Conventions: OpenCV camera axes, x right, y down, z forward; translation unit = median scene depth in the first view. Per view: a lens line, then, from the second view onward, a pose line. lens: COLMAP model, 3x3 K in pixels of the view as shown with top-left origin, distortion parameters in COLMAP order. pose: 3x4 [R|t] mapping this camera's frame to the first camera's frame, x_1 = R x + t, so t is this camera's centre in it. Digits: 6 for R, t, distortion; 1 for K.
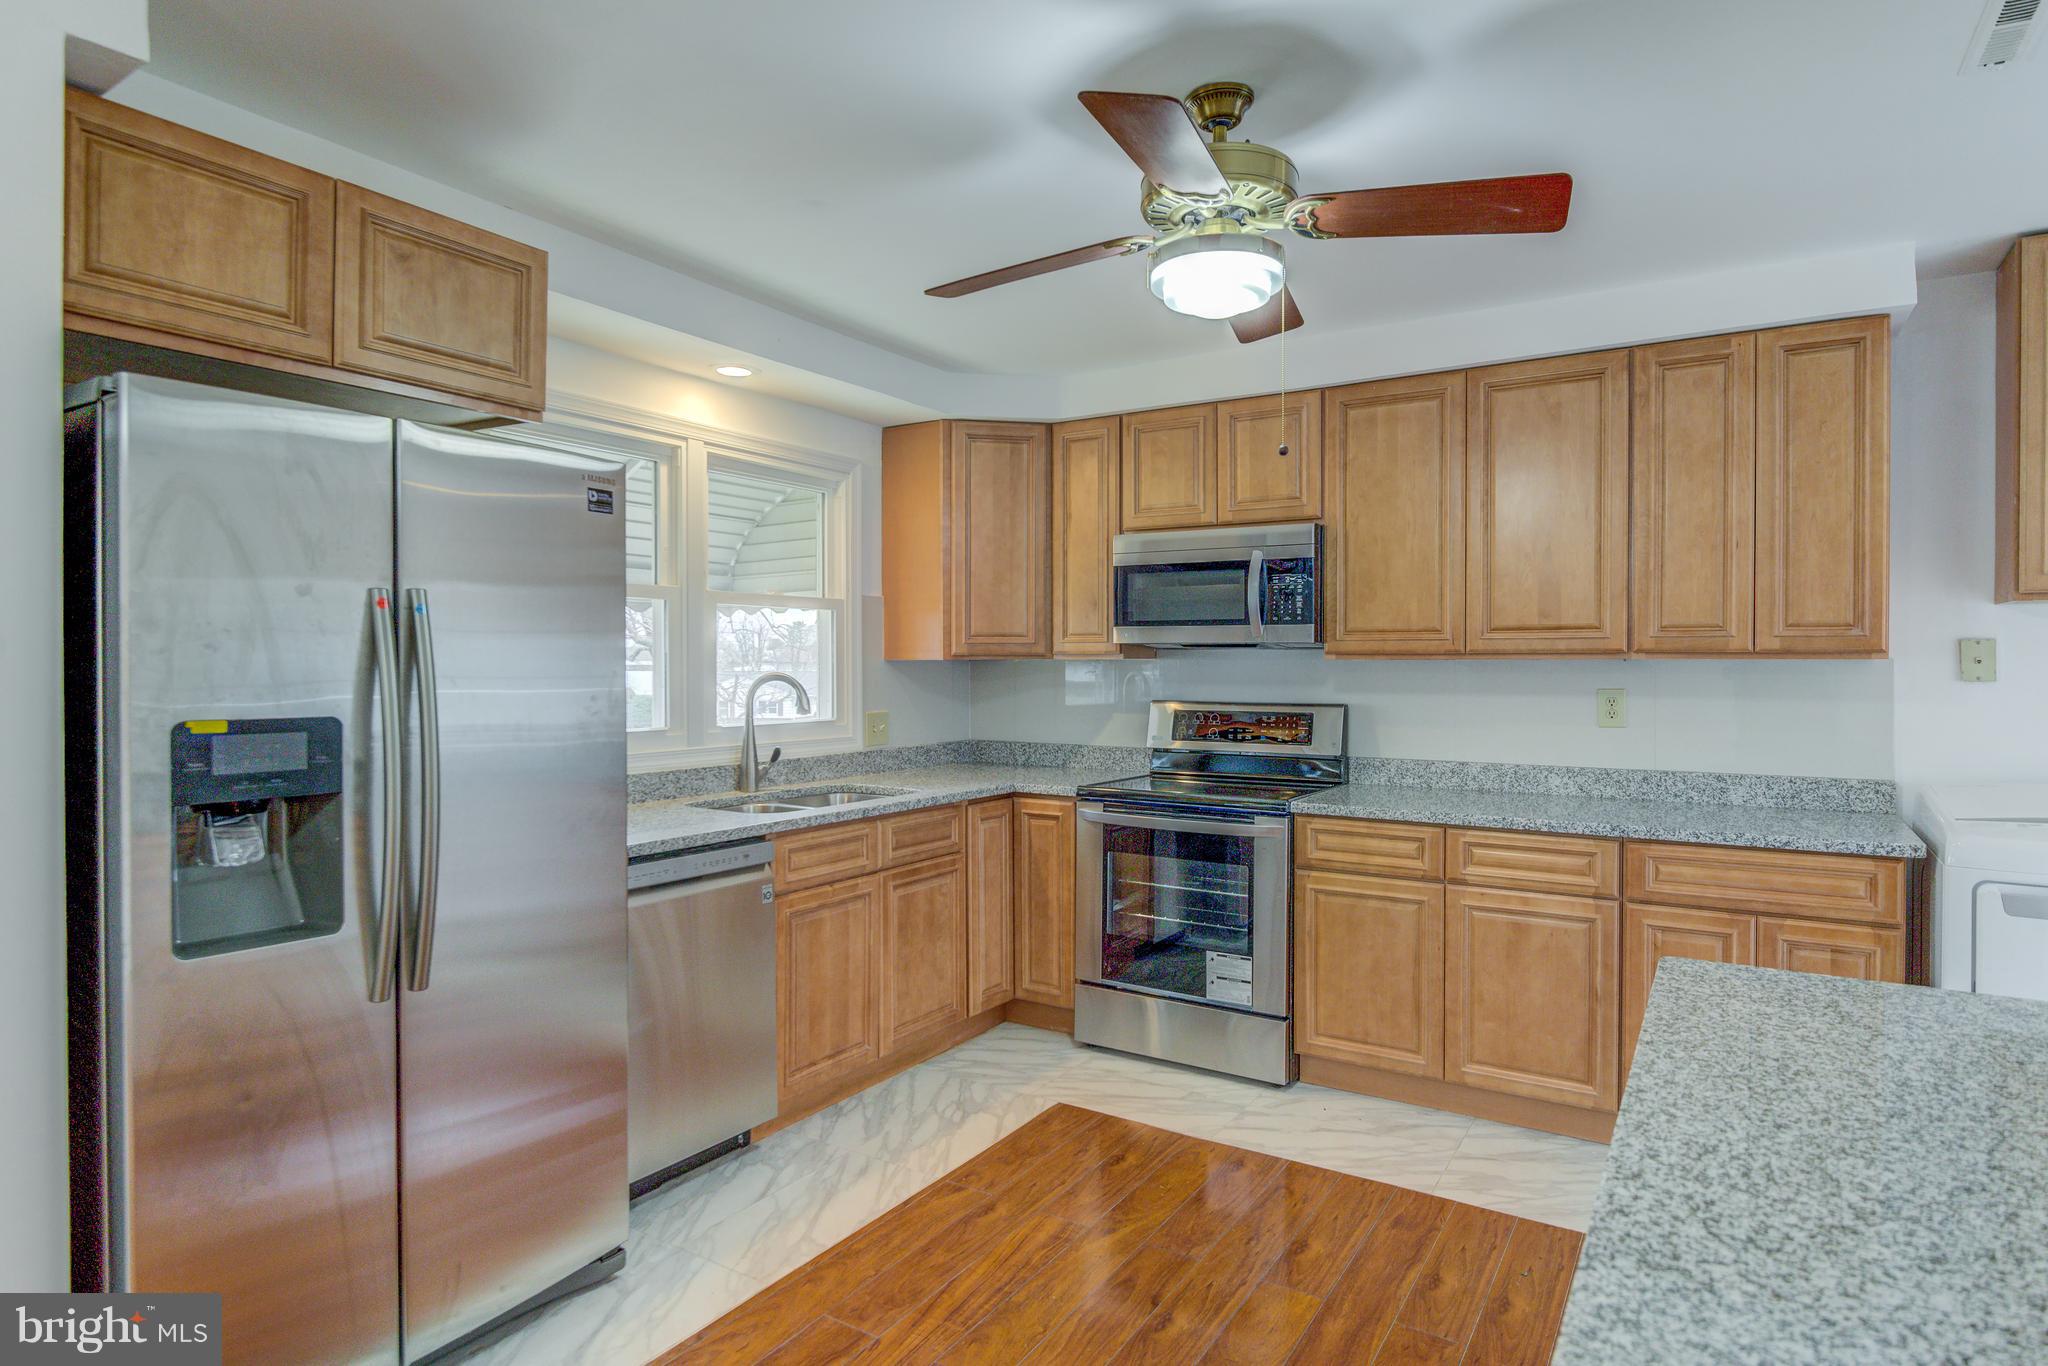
lens RADIAL K [[1081.3, 0, 1039.7], [0, 1081.3, 675.7], [0, 0, 1]] dist [-0.011309, 0.003915]
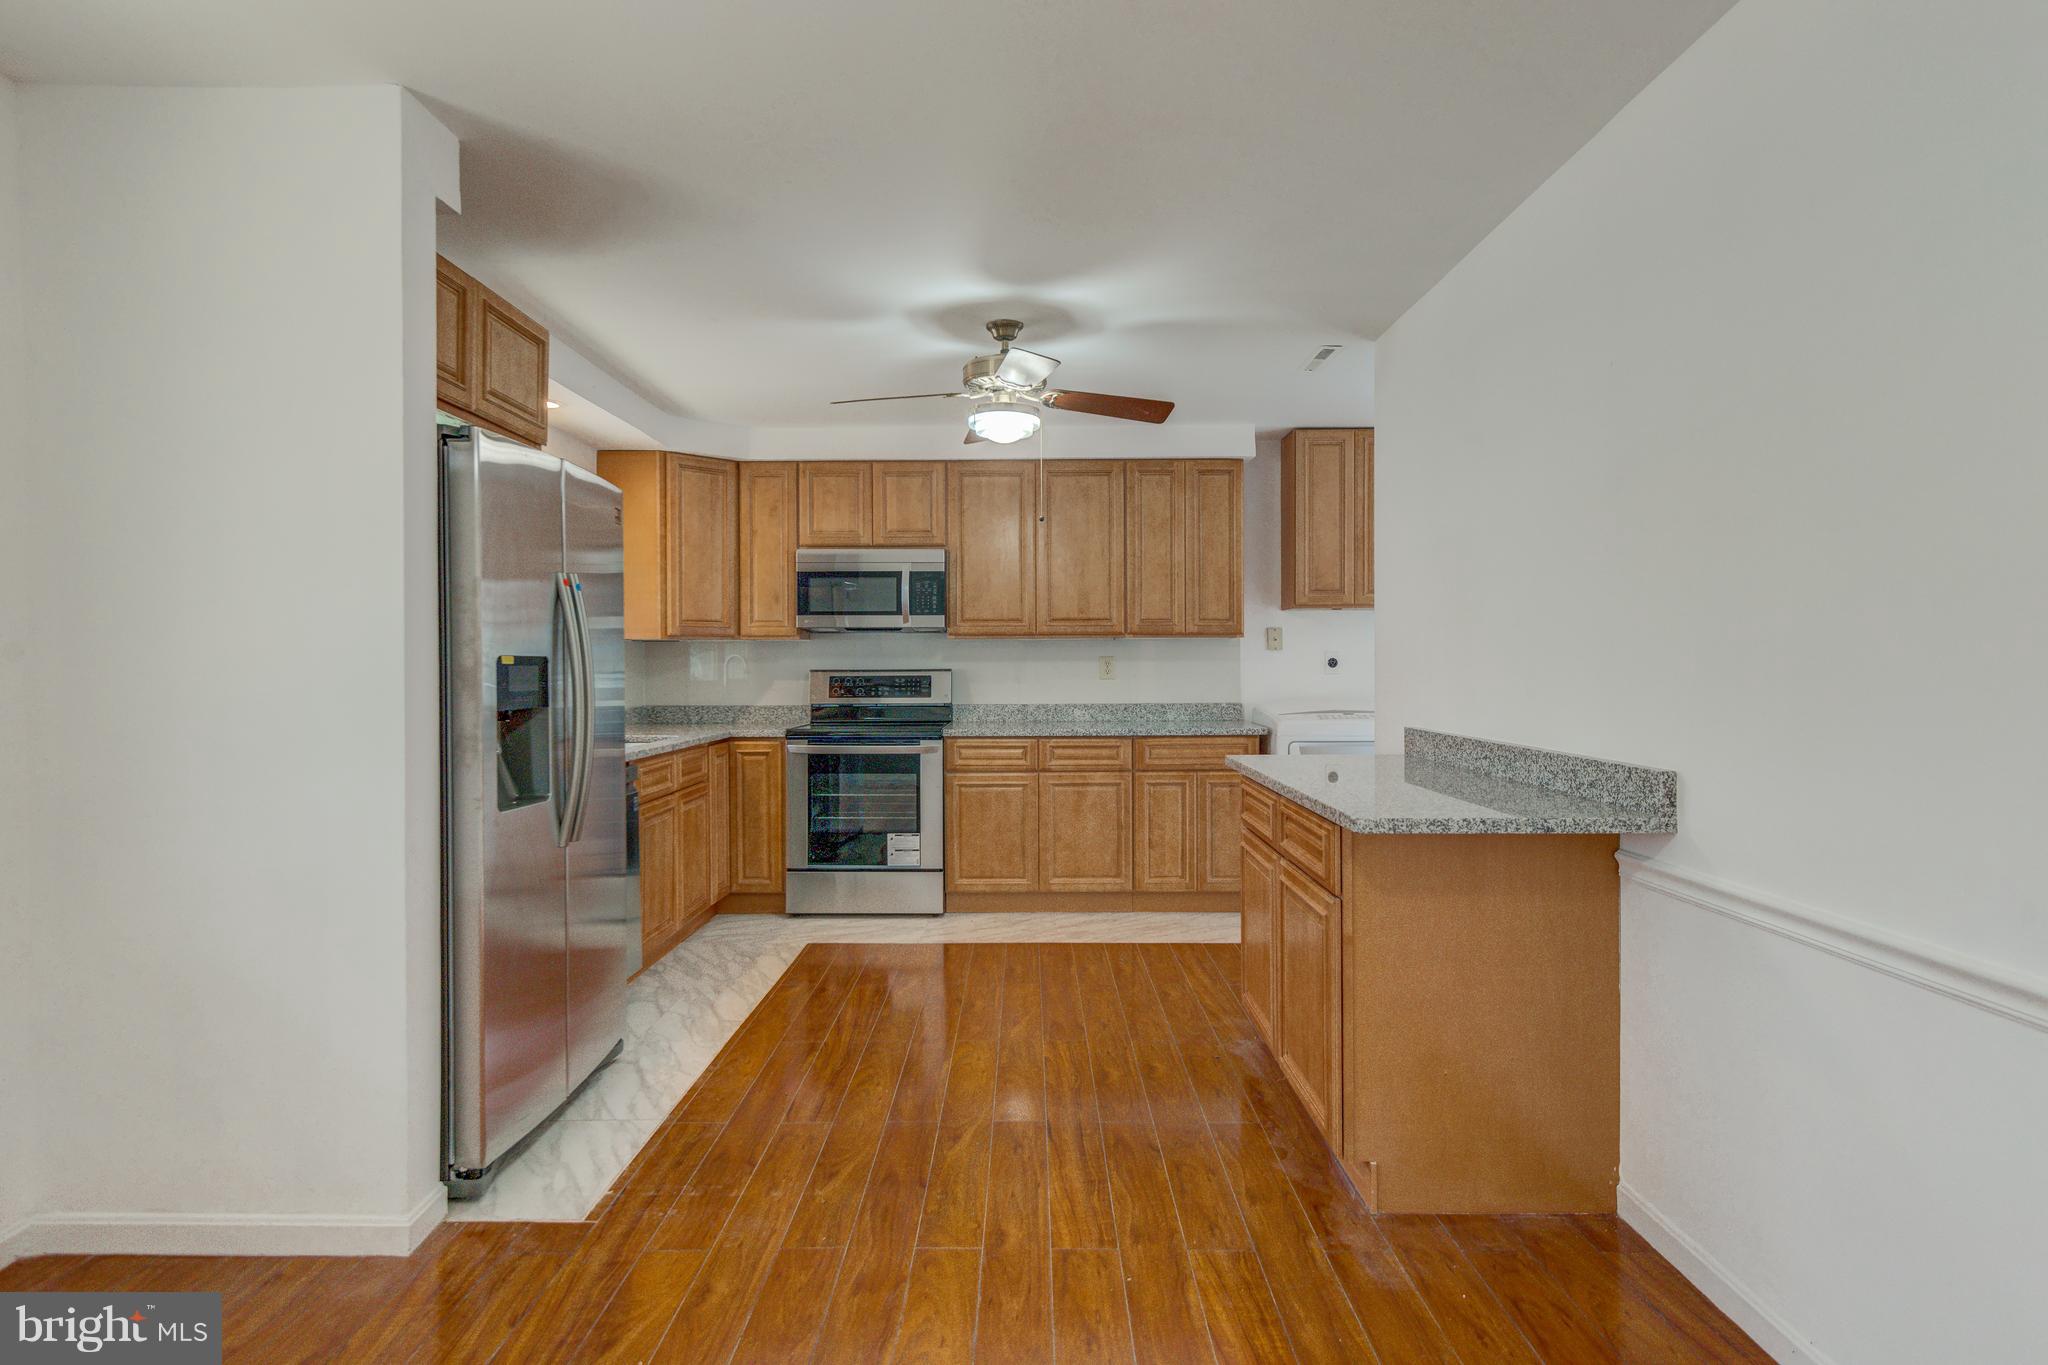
lens RADIAL K [[1081.3, 0, 985.4], [0, 1081.3, 681.4], [0, 0, 1]] dist [-0.011309, 0.003915]
pose [[0.854478, -0.012078, 0.519346, -0.531066], [0.011250, 0.999925, 0.004744, 0.042252], [-0.519365, 0.001789, 0.854551, -0.360317]]
